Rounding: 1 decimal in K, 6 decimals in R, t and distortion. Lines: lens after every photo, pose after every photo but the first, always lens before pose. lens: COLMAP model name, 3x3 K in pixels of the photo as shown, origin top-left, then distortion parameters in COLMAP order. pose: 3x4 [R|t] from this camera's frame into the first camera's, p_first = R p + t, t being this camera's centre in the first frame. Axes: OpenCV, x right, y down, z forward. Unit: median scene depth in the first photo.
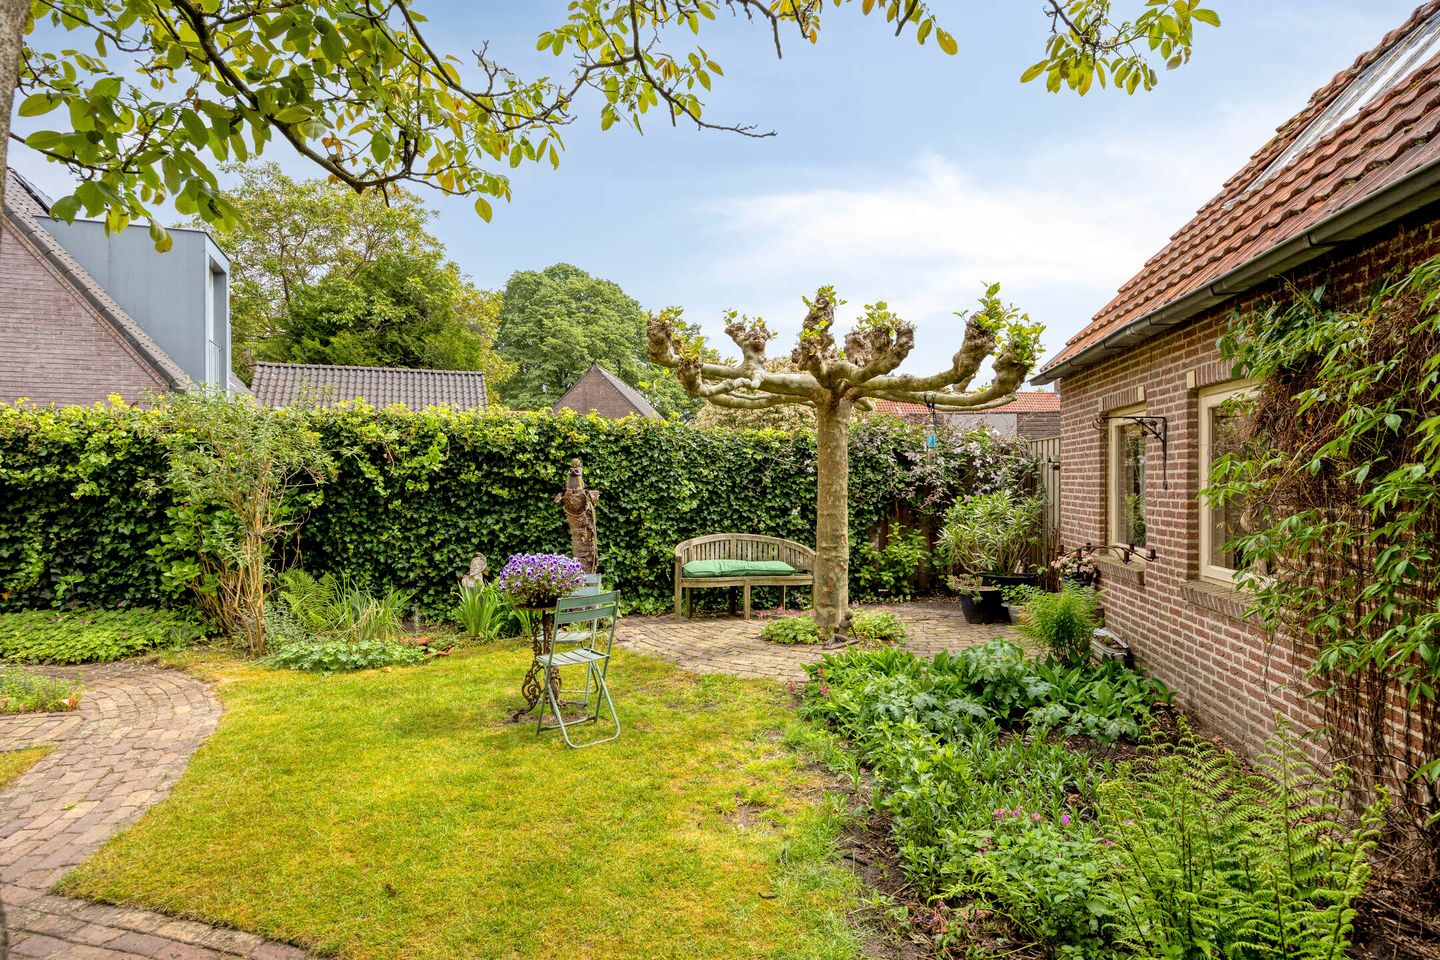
lens RADIAL K [[761.8, 0, 726.6], [0, 761.8, 479.2], [0, 0, 1]] dist [-0.002237, -0.000317]
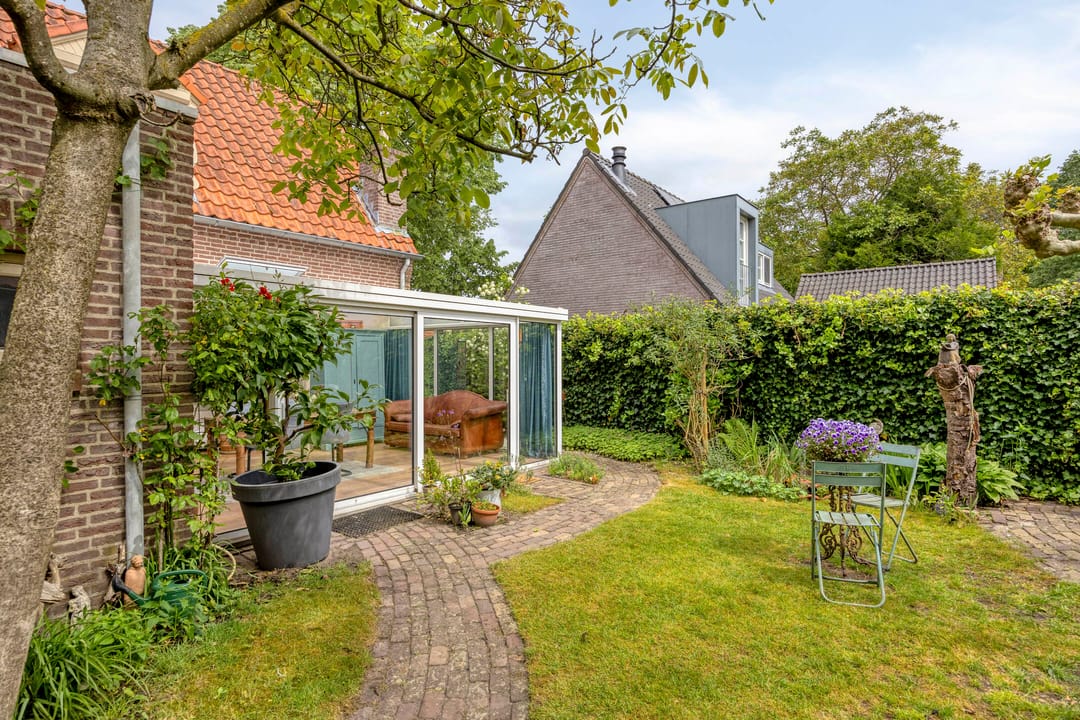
lens RADIAL K [[571.4, 0, 544.9], [0, 571.4, 359.4], [0, 0, 1]] dist [-0.002237, -0.000317]
pose [[0.527438, 0.000456, -0.849593, 0.144953], [0.002744, 0.999994, 0.002240, 0.003792], [0.849589, -0.003513, 0.527434, 0.122353]]
